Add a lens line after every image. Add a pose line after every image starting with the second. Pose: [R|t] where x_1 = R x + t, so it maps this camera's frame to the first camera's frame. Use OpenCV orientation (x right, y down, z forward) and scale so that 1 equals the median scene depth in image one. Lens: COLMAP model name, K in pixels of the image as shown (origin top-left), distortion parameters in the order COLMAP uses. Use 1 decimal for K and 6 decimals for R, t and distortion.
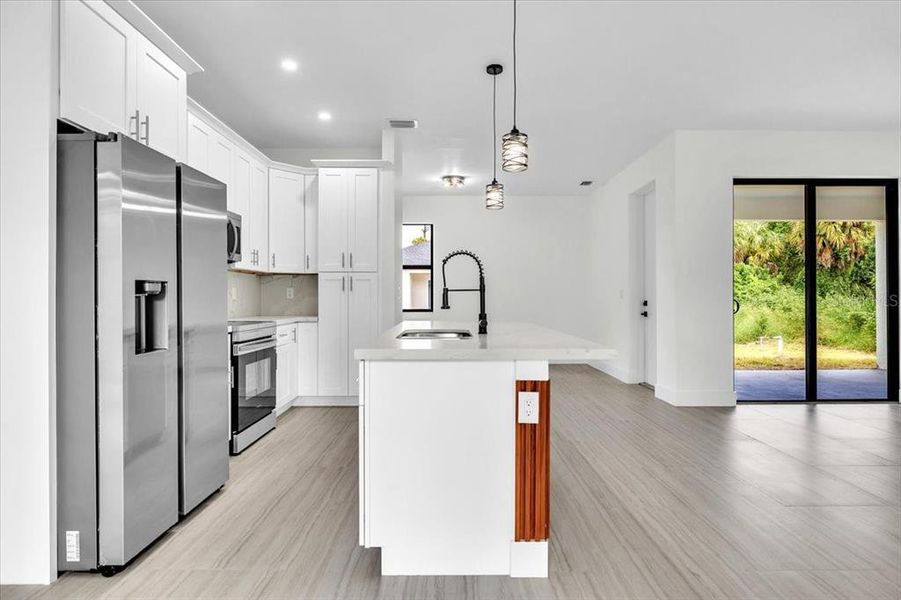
lens RADIAL K [[489.3, 0, 450.5], [0, 489.3, 300.0], [0, 0, 1]] dist [-0.000659, 0.000080]
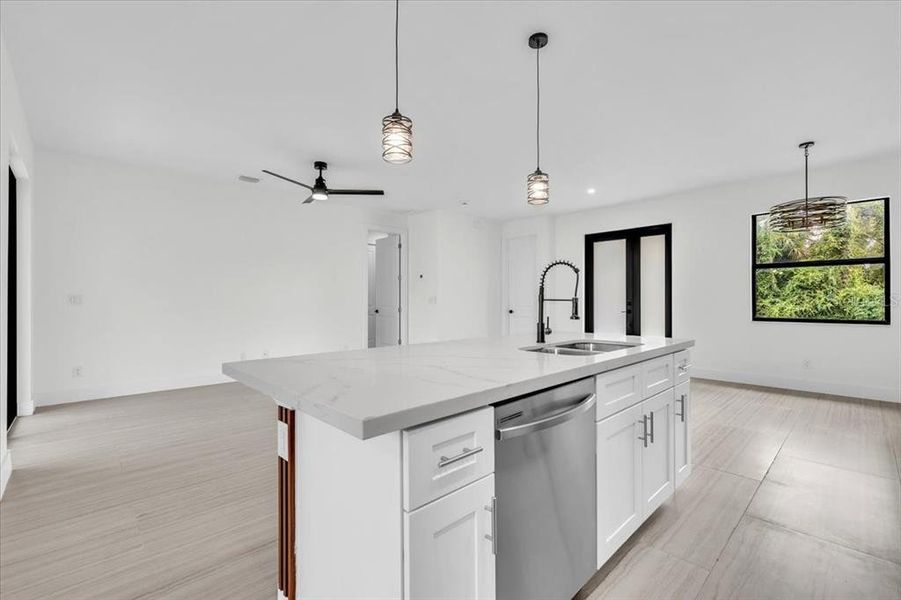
lens RADIAL K [[387.5, 0, 453.6], [0, 387.5, 304.0], [0, 0, 1]] dist [0.000959, -0.000045]
pose [[-0.698262, -0.003392, 0.715834, -0.285879], [0.004720, 0.999945, 0.009343, -0.015076], [-0.715827, 0.009903, -0.698208, 1.273918]]
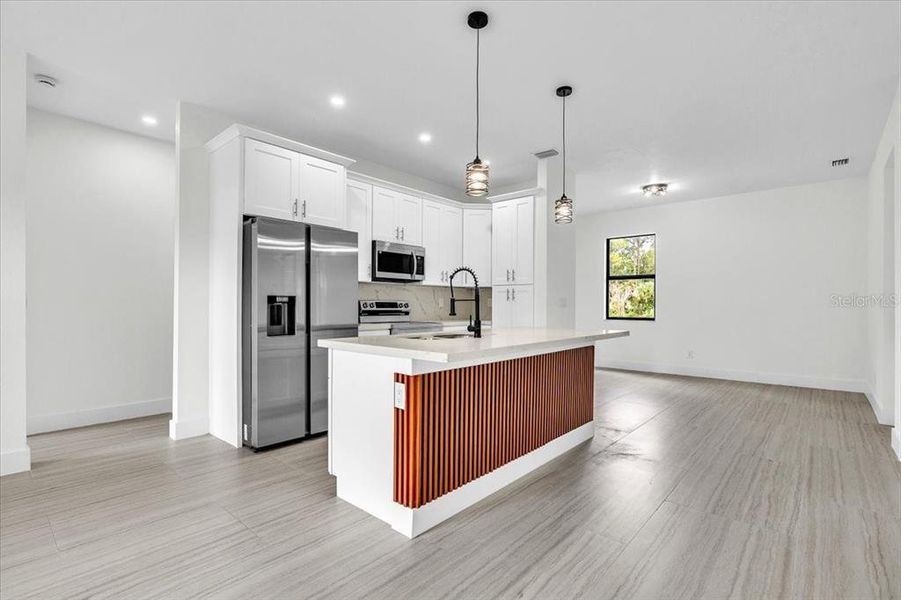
lens RADIAL K [[422.9, 0, 450.2], [0, 422.9, 307.6], [0, 0, 1]] dist [-0.009044, -0.000028]
pose [[0.744196, 0.008036, -0.667913, 0.515703], [-0.008417, 0.999961, 0.002652, -0.003351], [0.667909, 0.003648, 0.744234, 0.155125]]
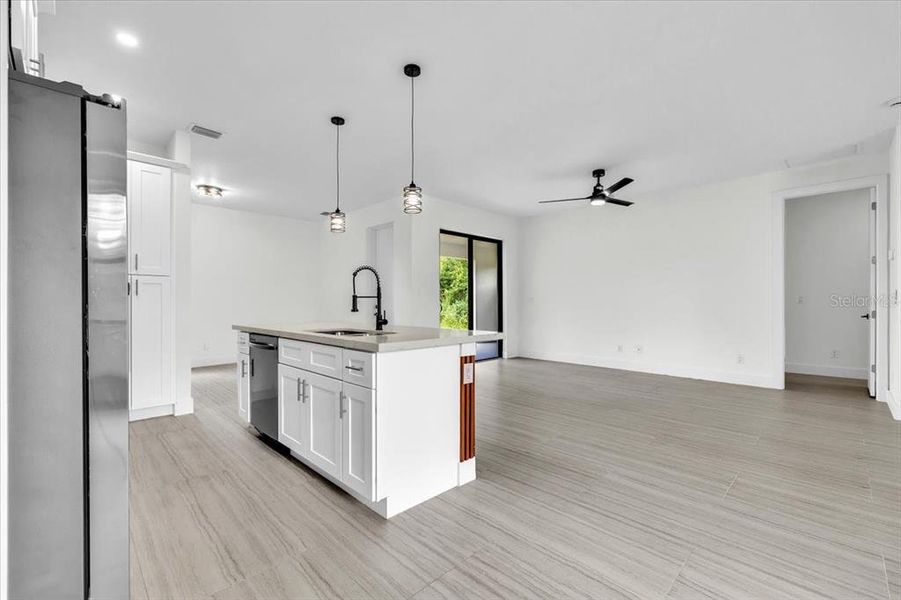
lens RADIAL K [[387.5, 0, 453.6], [0, 387.5, 304.0], [0, 0, 1]] dist [0.000959, -0.000045]
pose [[0.708891, -0.001844, 0.705316, -0.397868], [0.002130, 0.999998, 0.000475, -0.001202], [-0.705315, 0.001165, 0.708893, 0.083536]]
